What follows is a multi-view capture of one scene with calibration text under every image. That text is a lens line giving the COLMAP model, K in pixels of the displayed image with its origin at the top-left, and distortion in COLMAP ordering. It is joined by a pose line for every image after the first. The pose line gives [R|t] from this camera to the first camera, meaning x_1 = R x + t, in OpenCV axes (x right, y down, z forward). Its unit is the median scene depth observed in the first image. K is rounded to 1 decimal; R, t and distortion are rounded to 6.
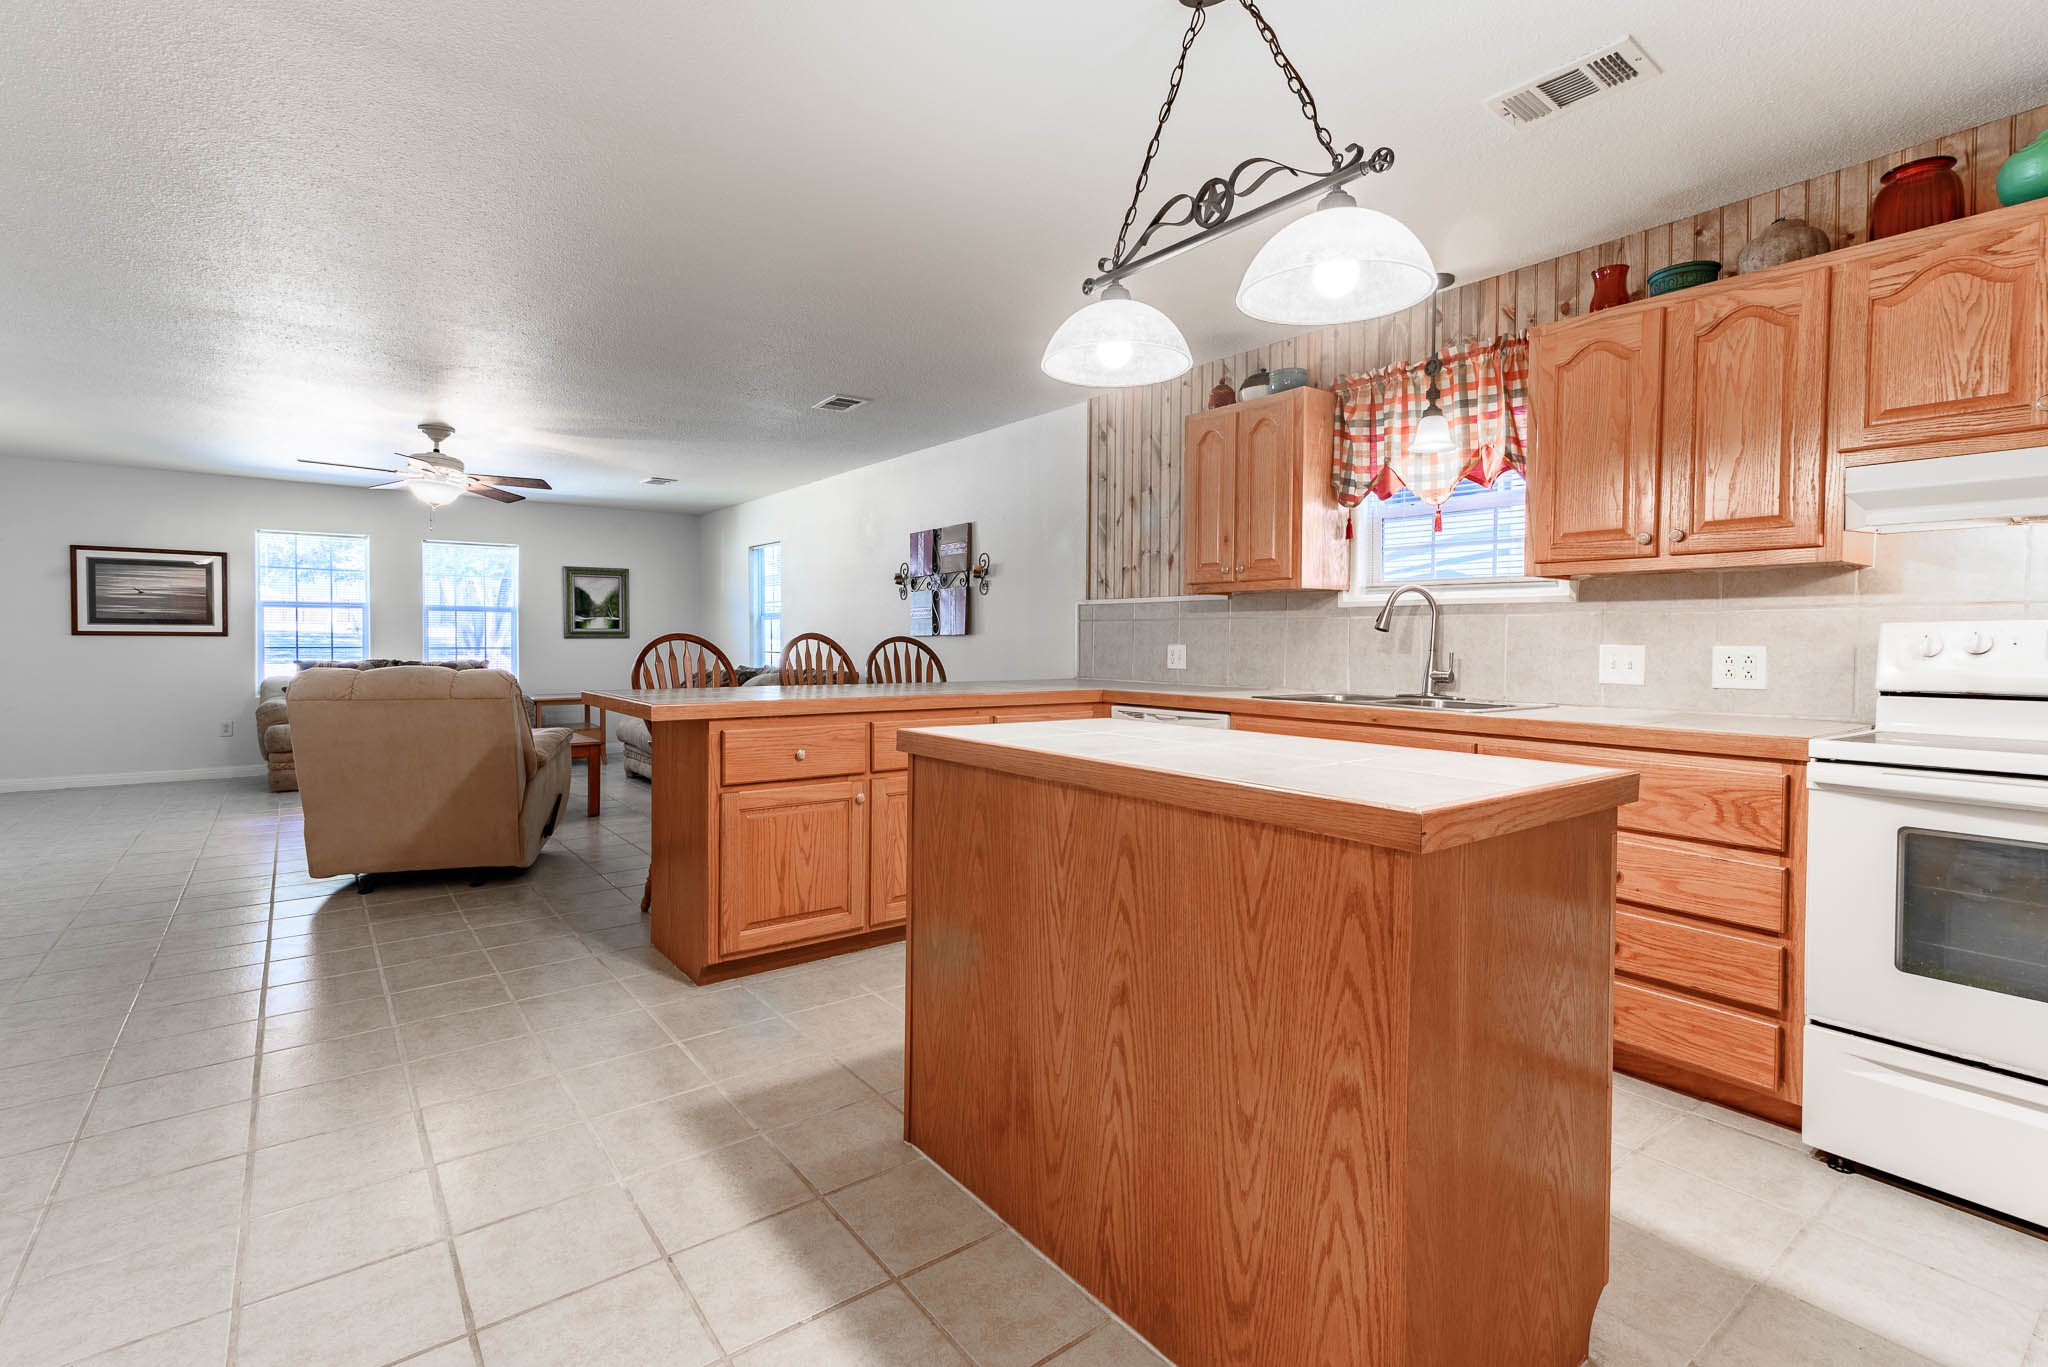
lens RADIAL K [[932.2, 0, 1024.1], [0, 932.2, 660.2], [0, 0, 1]] dist [0.013728, -0.001166]
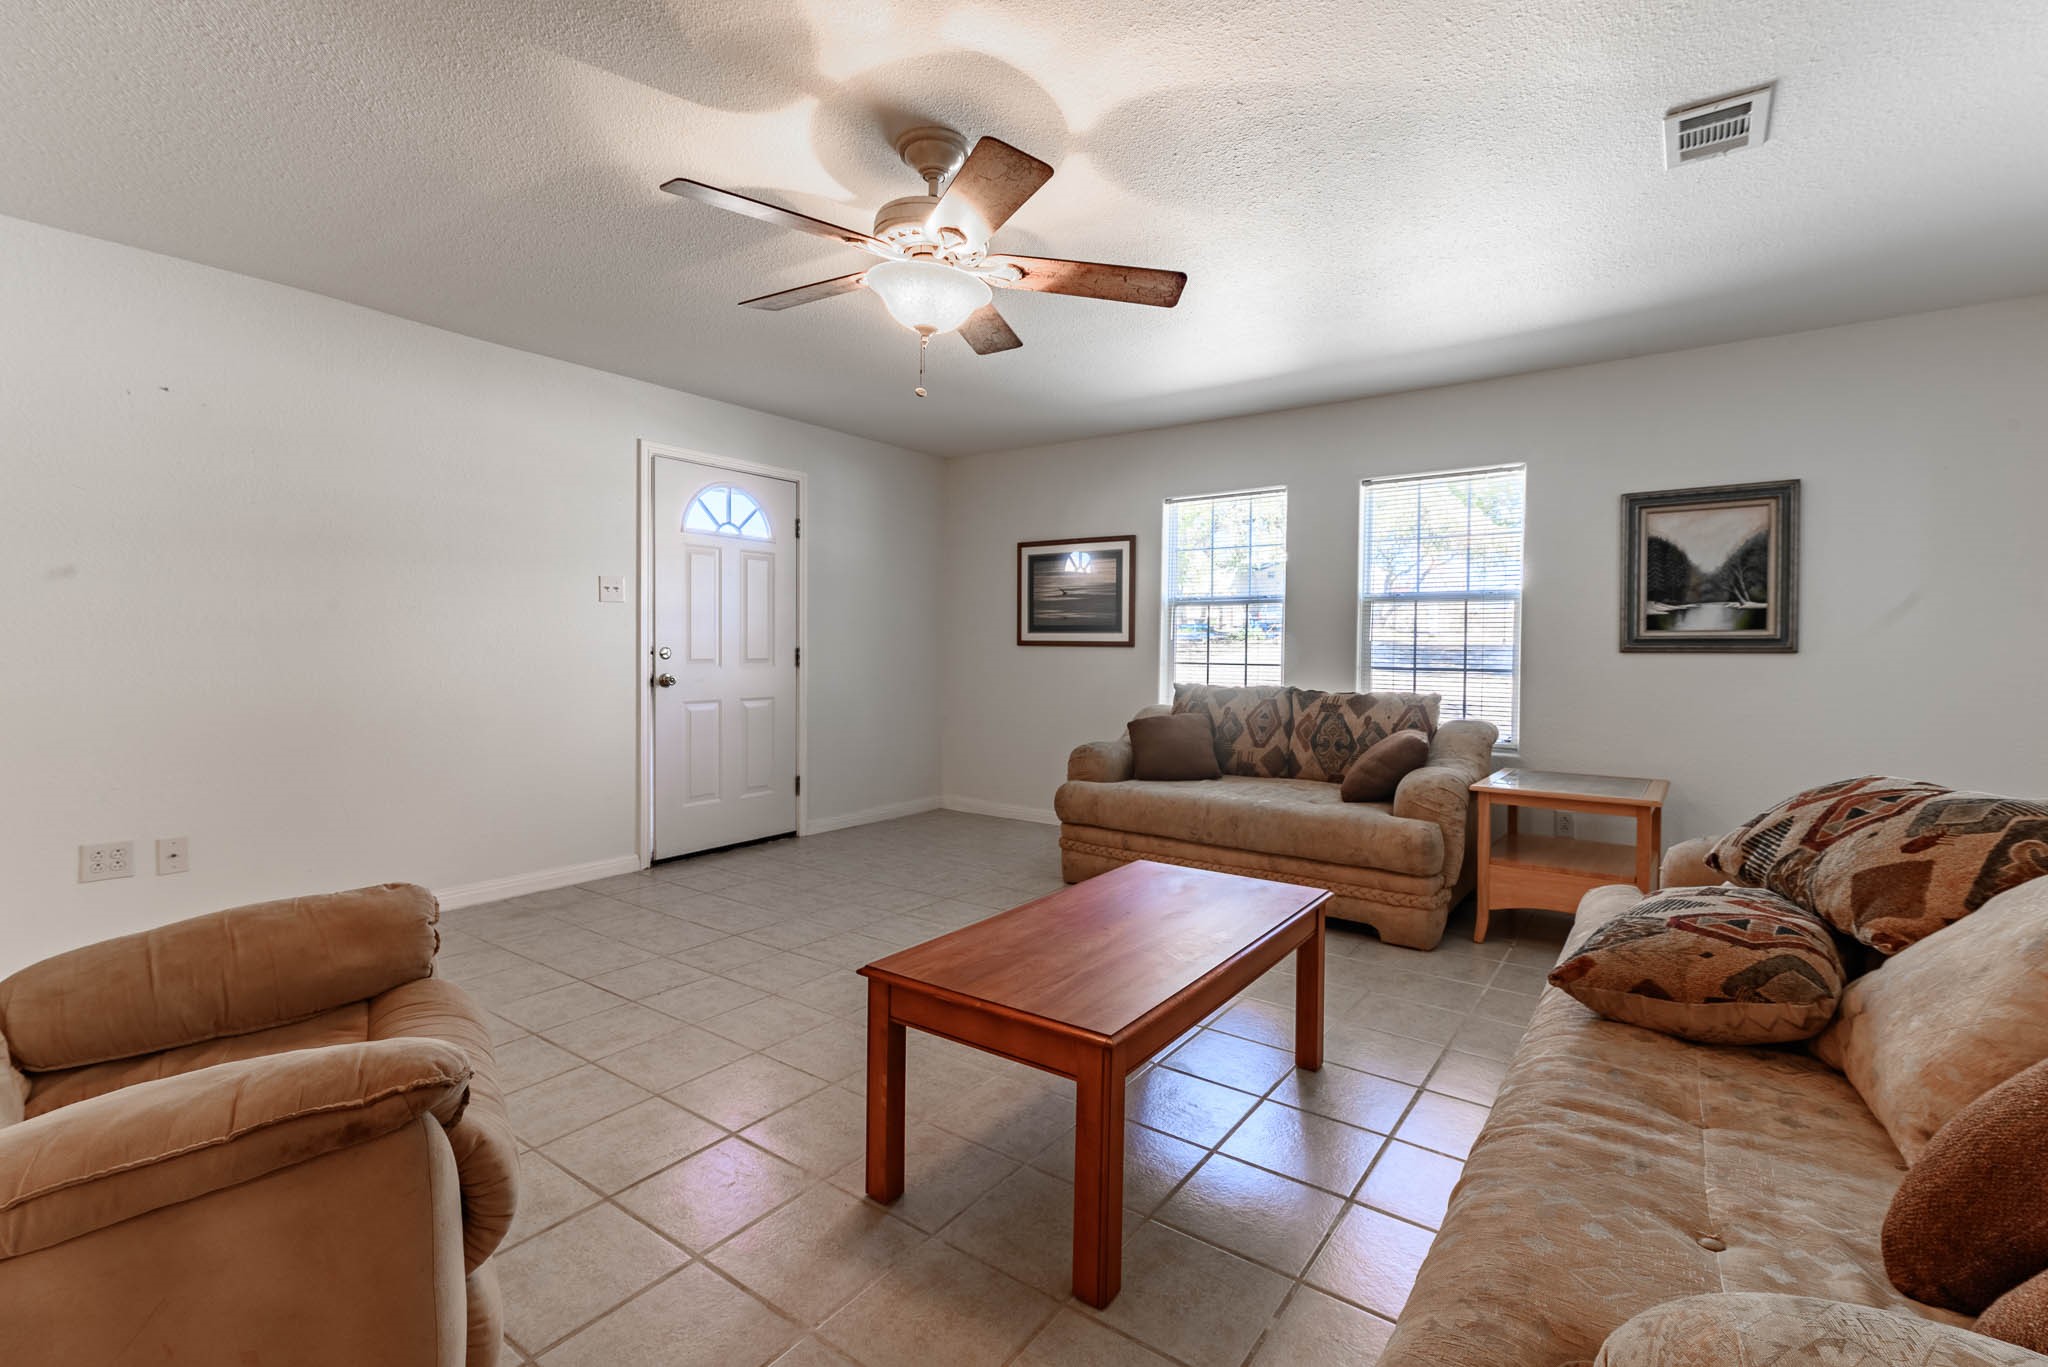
lens RADIAL K [[932.2, 0, 1024.1], [0, 932.2, 660.2], [0, 0, 1]] dist [0.013728, -0.001166]
pose [[0.276009, 0.013566, -0.961059, -0.341157], [-0.028257, 0.999583, 0.005995, -0.036303], [0.960740, 0.025502, 0.276277, 1.523741]]
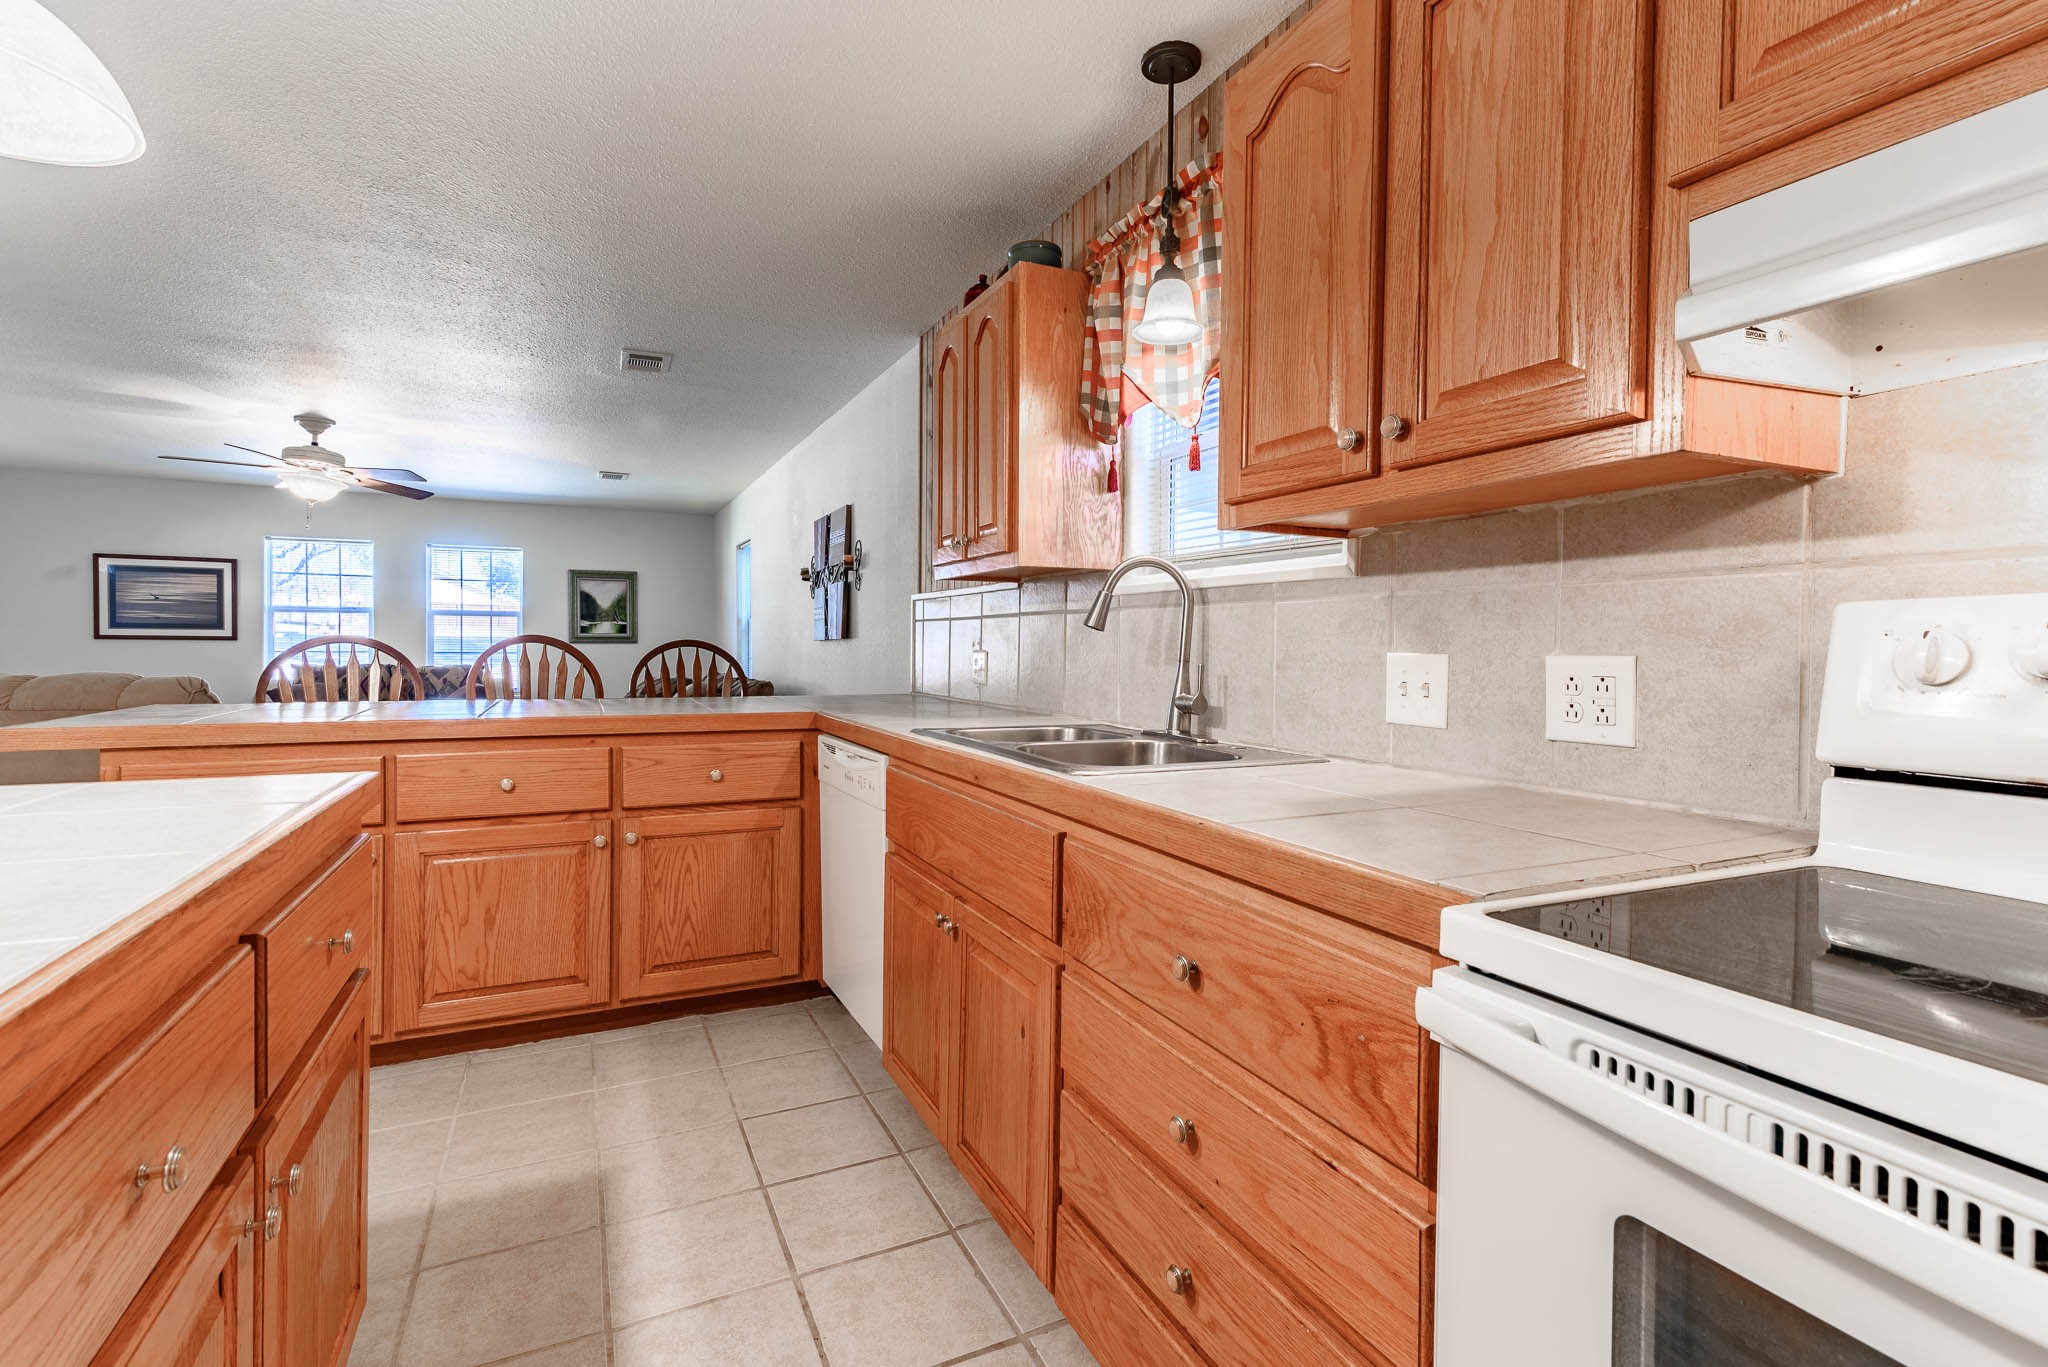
lens RADIAL K [[932.2, 0, 1024.1], [0, 932.2, 660.2], [0, 0, 1]] dist [0.013728, -0.001166]
pose [[0.979247, 0.005729, -0.202588, 0.440929], [-0.007310, 0.999948, -0.007056, -0.005698], [0.202537, 0.008391, 0.979239, 0.355552]]
